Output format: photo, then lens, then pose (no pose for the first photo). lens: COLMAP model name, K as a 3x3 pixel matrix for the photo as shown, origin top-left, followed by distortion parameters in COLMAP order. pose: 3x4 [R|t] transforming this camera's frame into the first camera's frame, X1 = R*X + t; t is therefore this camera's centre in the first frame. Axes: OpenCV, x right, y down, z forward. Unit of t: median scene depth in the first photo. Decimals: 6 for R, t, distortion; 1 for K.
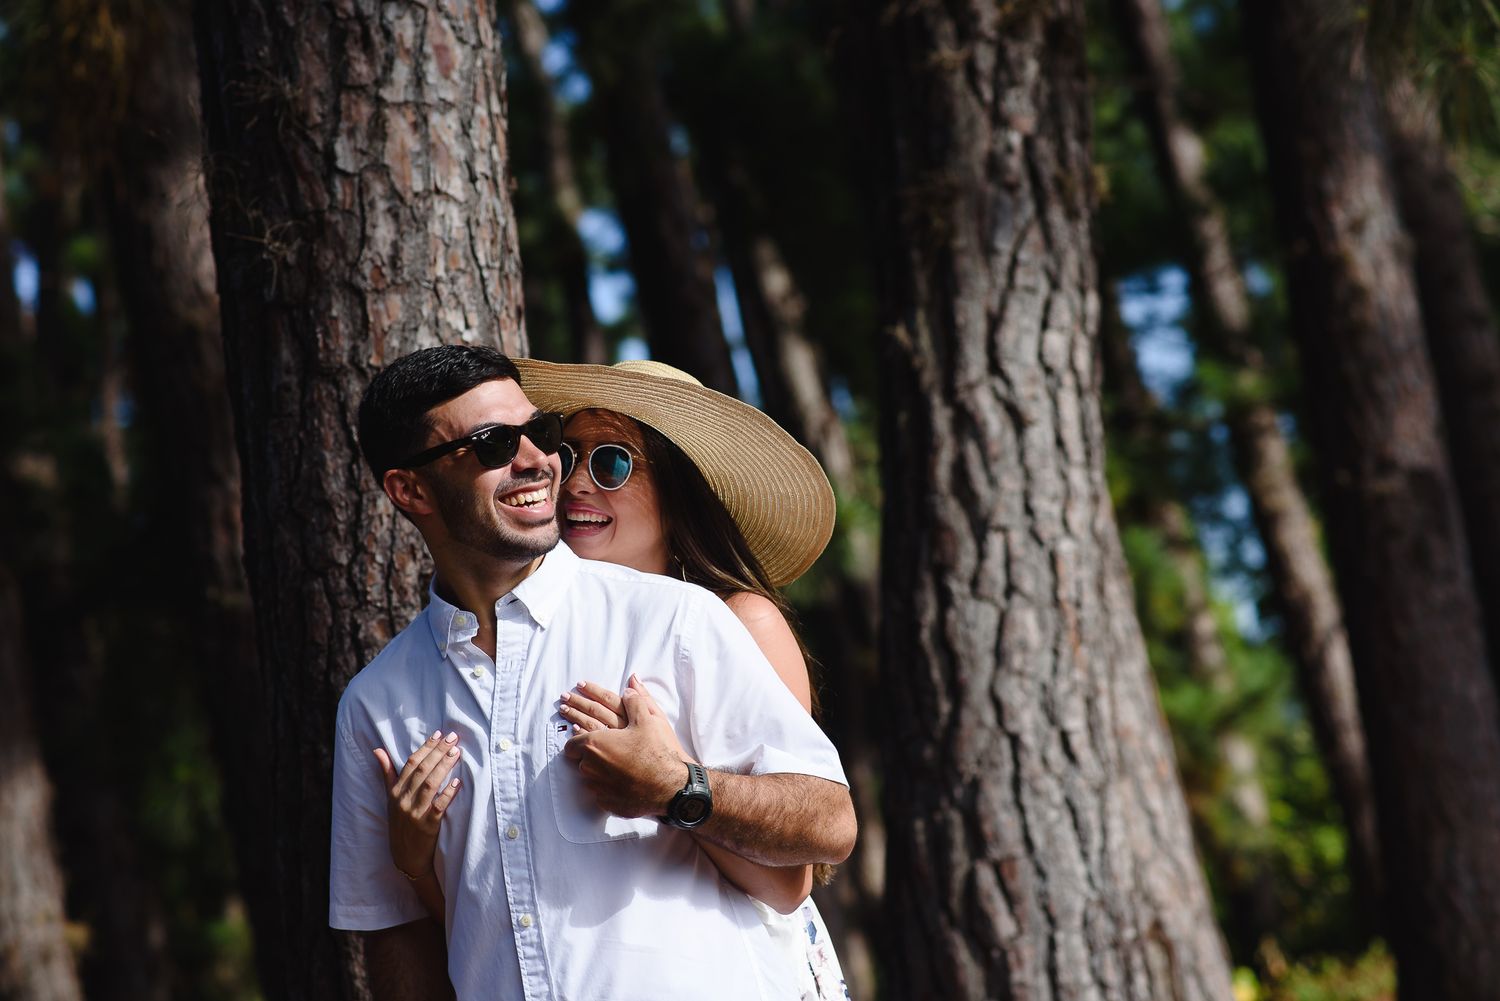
lens RADIAL K [[3350.2, 0, 751.4], [0, 3350.2, 528.7], [0, 0, 1]] dist [-0.025561, 0.202490]
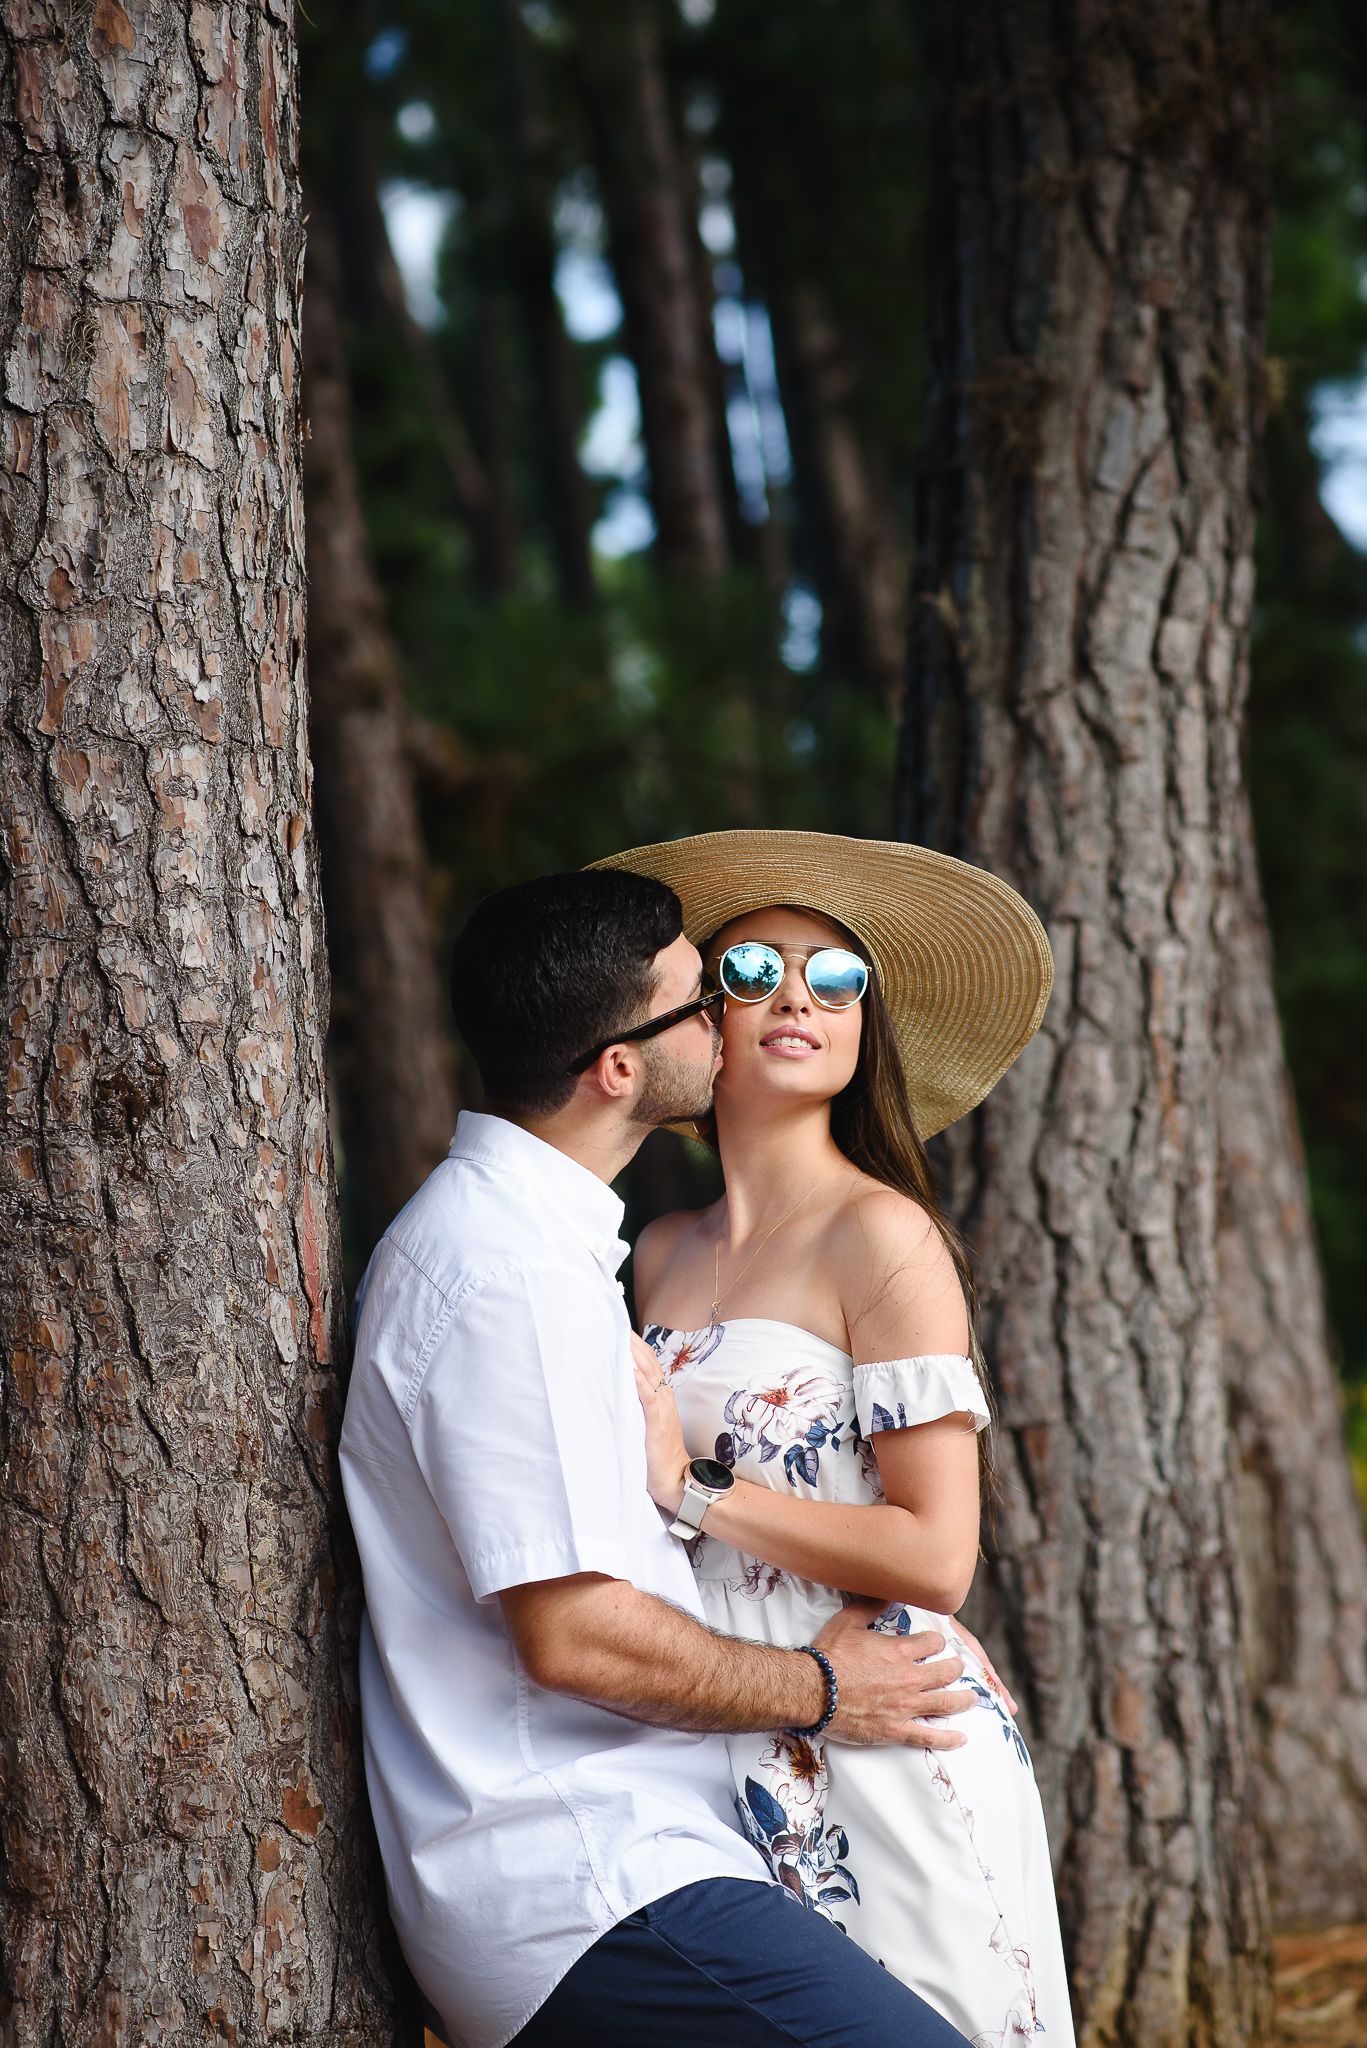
lens RADIAL K [[4574.1, 0, 683.5], [0, 4574.1, 1024.0], [0, 0, 1]] dist [-0.025561, 0.202490]
pose [[0.996549, 0.082023, -0.012741, 0.018063], [-0.080555, 0.992686, 0.089923, -0.077734], [0.020024, -0.088586, 0.995867, 0.159750]]
